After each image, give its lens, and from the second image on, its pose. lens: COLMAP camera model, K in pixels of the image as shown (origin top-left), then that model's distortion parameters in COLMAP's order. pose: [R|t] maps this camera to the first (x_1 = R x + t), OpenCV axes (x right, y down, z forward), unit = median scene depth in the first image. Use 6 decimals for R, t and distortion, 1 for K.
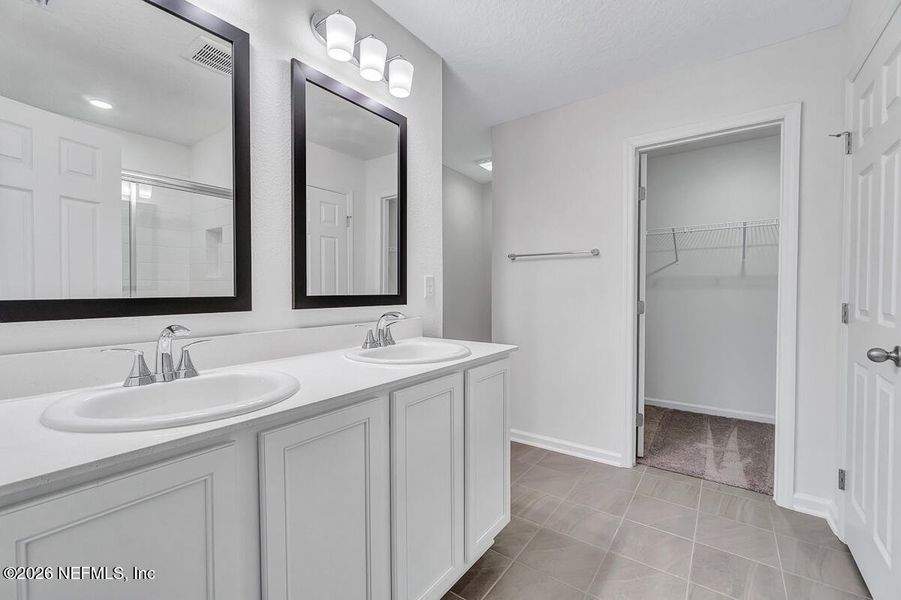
lens RADIAL K [[393.6, 0, 446.8], [0, 393.6, 296.9], [0, 0, 1]] dist [-0.002408, -0.000266]
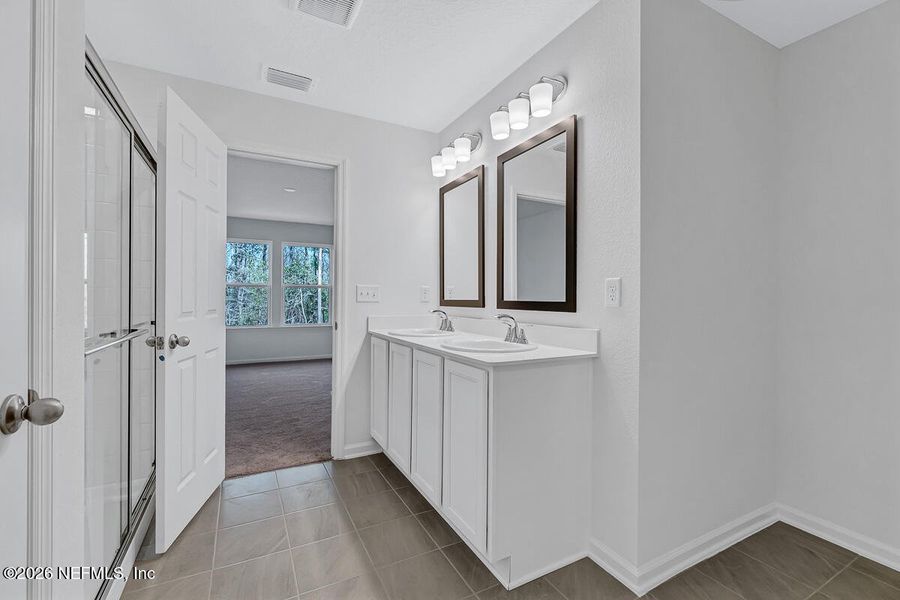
lens RADIAL K [[393.1, 0, 446.3], [0, 393.1, 296.9], [0, 0, 1]] dist [-0.002408, -0.000266]
pose [[-0.446132, -0.001763, -0.894965, 1.024946], [-0.016027, 0.999853, 0.006020, -0.021863], [0.894824, 0.017029, -0.446095, 1.348698]]
